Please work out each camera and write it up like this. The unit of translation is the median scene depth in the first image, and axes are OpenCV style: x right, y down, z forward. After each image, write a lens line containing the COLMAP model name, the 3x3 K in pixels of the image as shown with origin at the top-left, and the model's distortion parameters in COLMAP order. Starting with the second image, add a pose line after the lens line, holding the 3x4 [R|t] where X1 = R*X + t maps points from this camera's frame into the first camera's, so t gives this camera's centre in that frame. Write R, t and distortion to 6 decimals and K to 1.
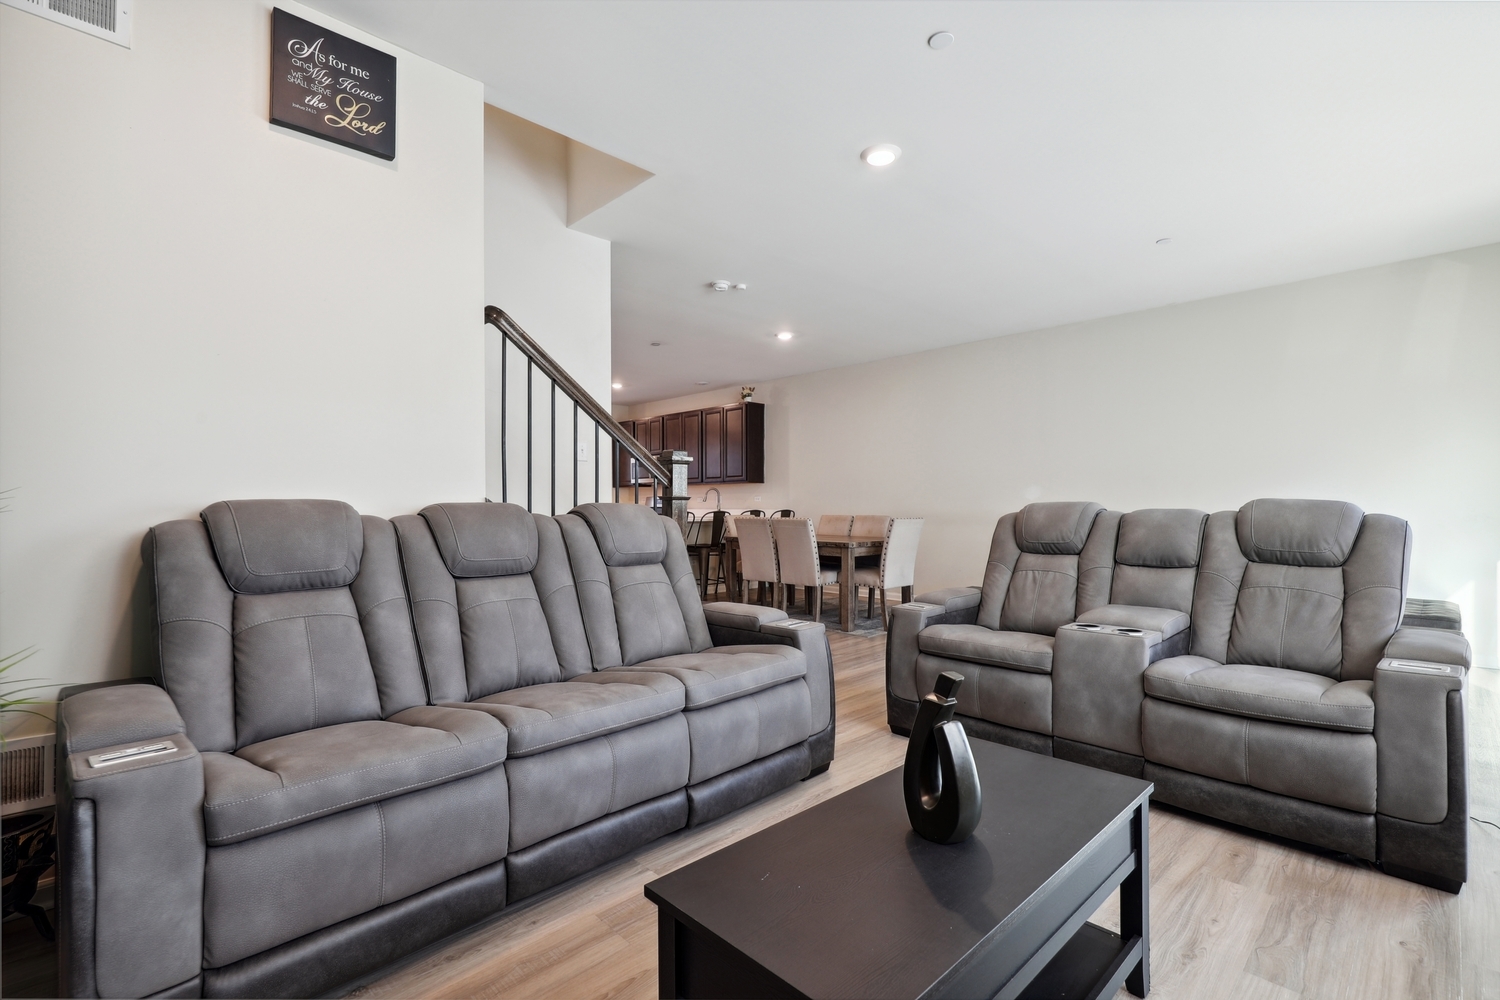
lens RADIAL K [[691.1, 0, 751.6], [0, 691.1, 501.7], [0, 0, 1]] dist [0.008440, 0.001065]
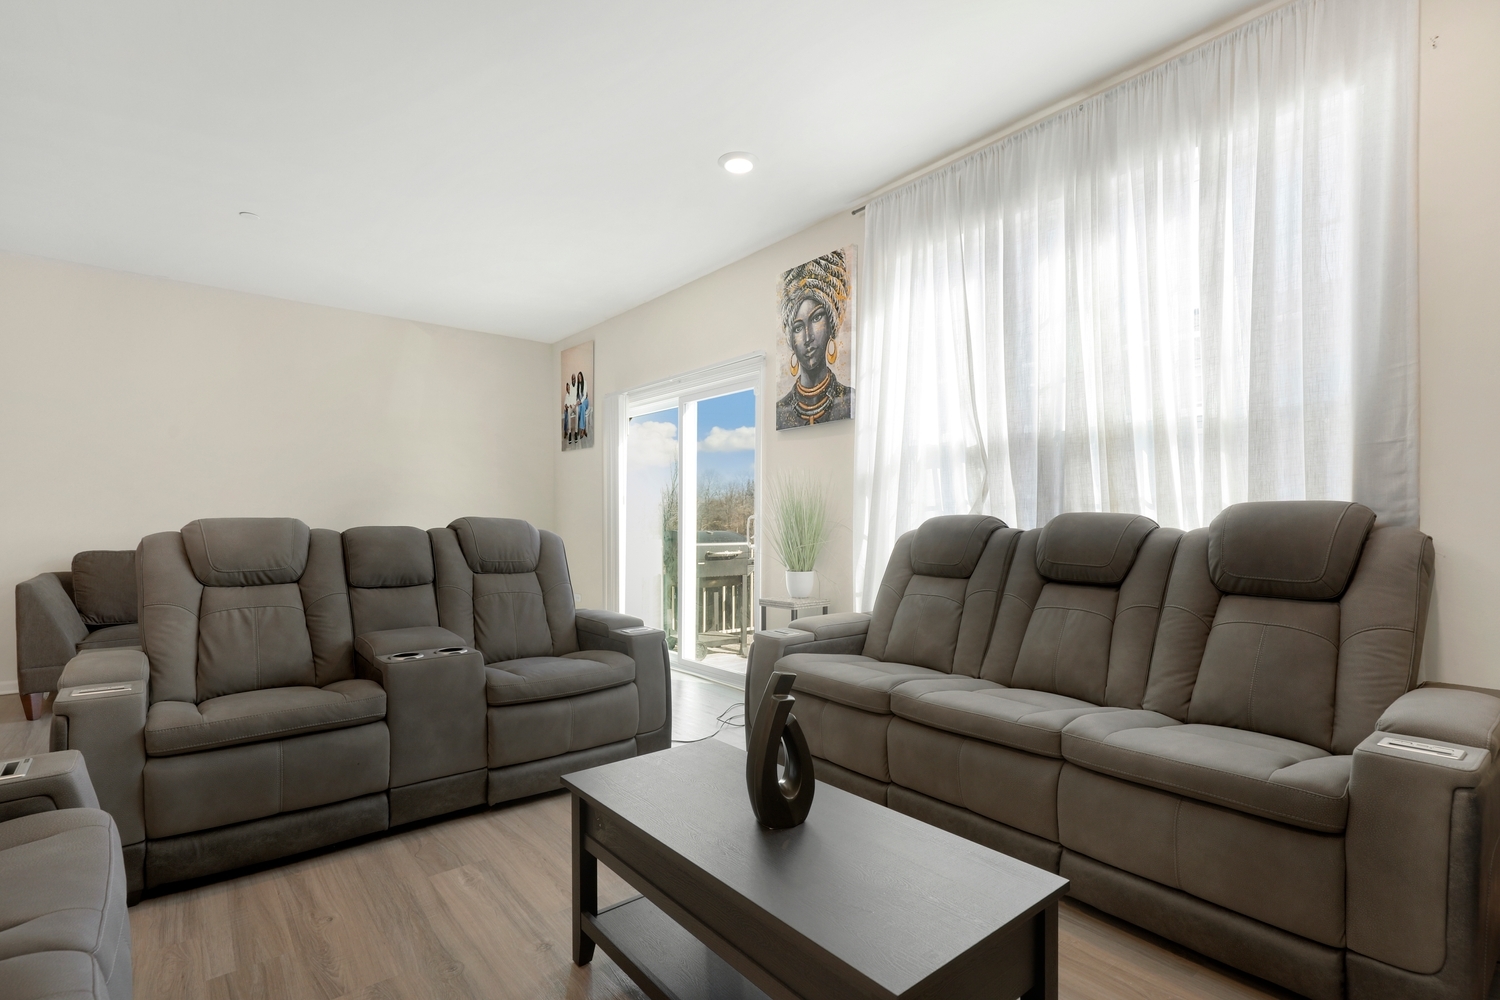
lens RADIAL K [[691.1, 0, 783.7], [0, 691.1, 544.9], [0, 0, 1]] dist [0.008440, 0.001065]
pose [[0.054430, -0.022367, 0.998267, -0.349607], [-0.004206, 0.999735, 0.022630, 0.012087], [-0.998509, -0.005430, 0.054322, 0.417226]]
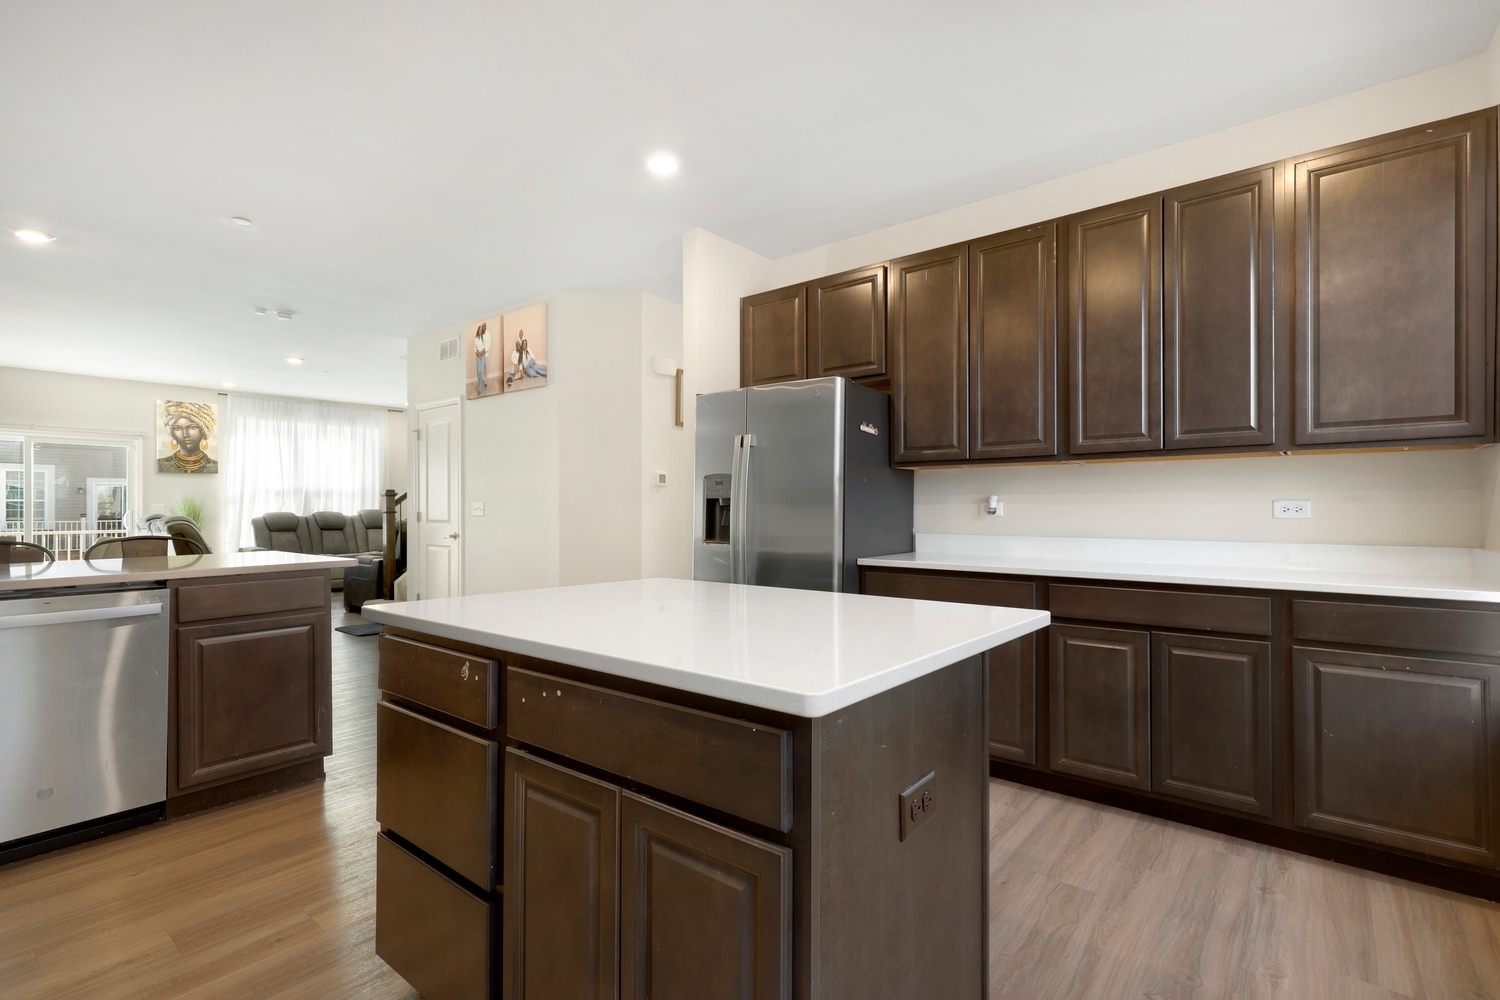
lens RADIAL K [[691.1, 0, 753.0], [0, 691.1, 509.6], [0, 0, 1]] dist [0.008440, 0.001065]
pose [[-0.993289, 0.010113, -0.115218, -1.418576], [0.010231, 0.999948, -0.000435, -0.002018], [0.115207, -0.001611, -0.993340, 4.954468]]
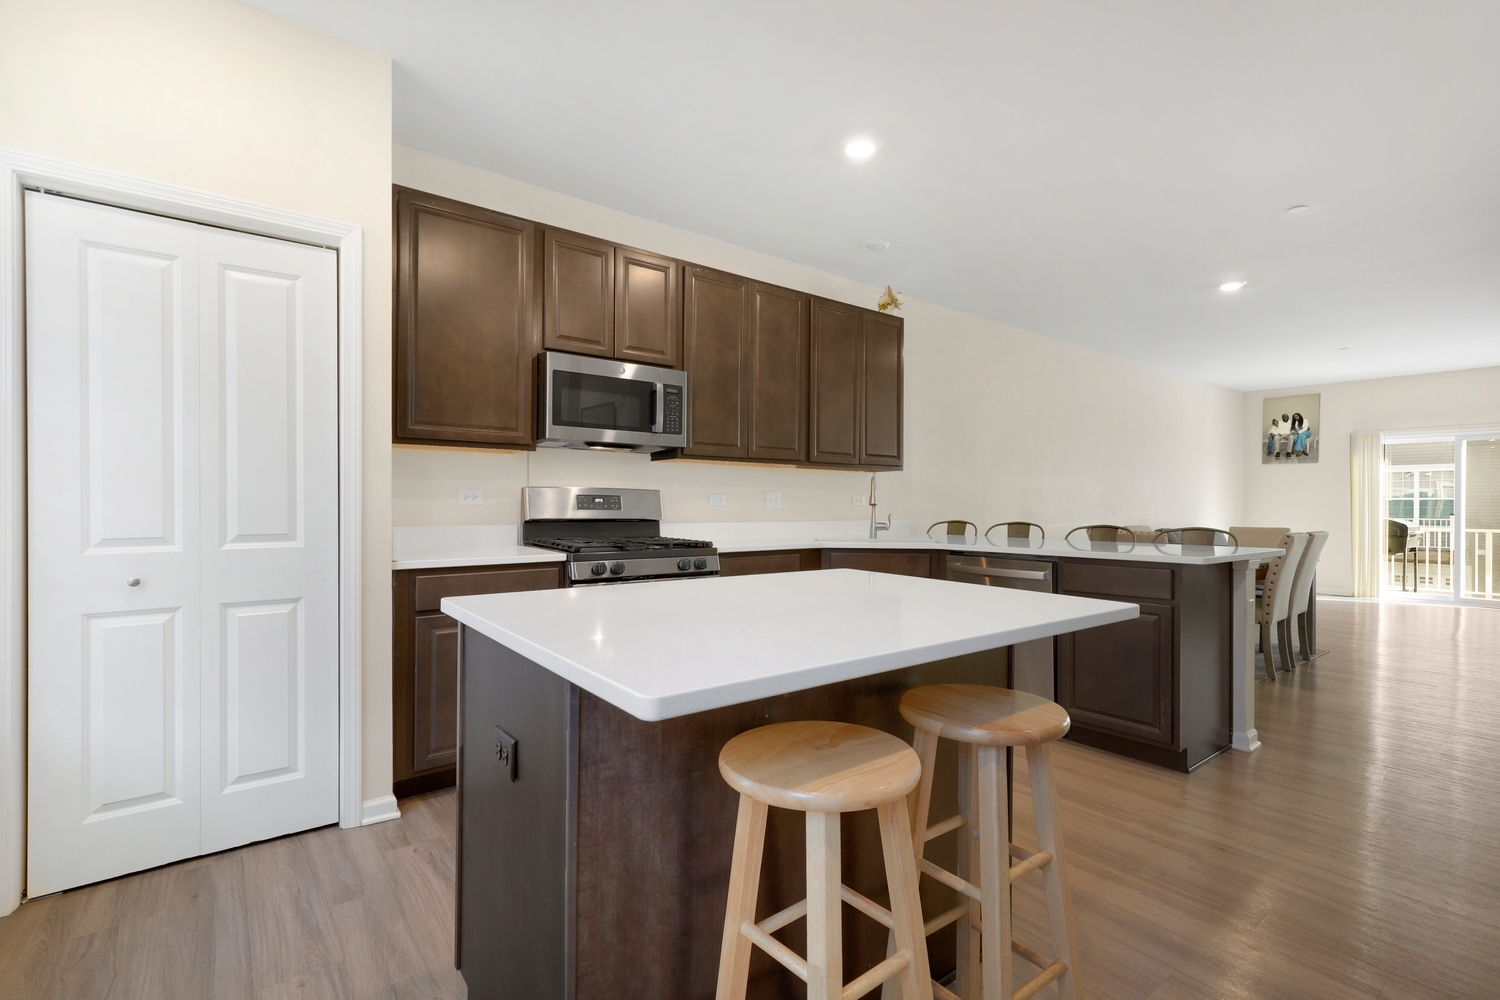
lens RADIAL K [[691.1, 0, 762.5], [0, 691.1, 505.2], [0, 0, 1]] dist [0.008440, 0.001065]
pose [[0.104844, 0.006212, 0.994469, -2.173327], [-0.010537, 0.999931, -0.005135, 0.004191], [-0.994433, -0.009940, 0.104903, 4.191421]]
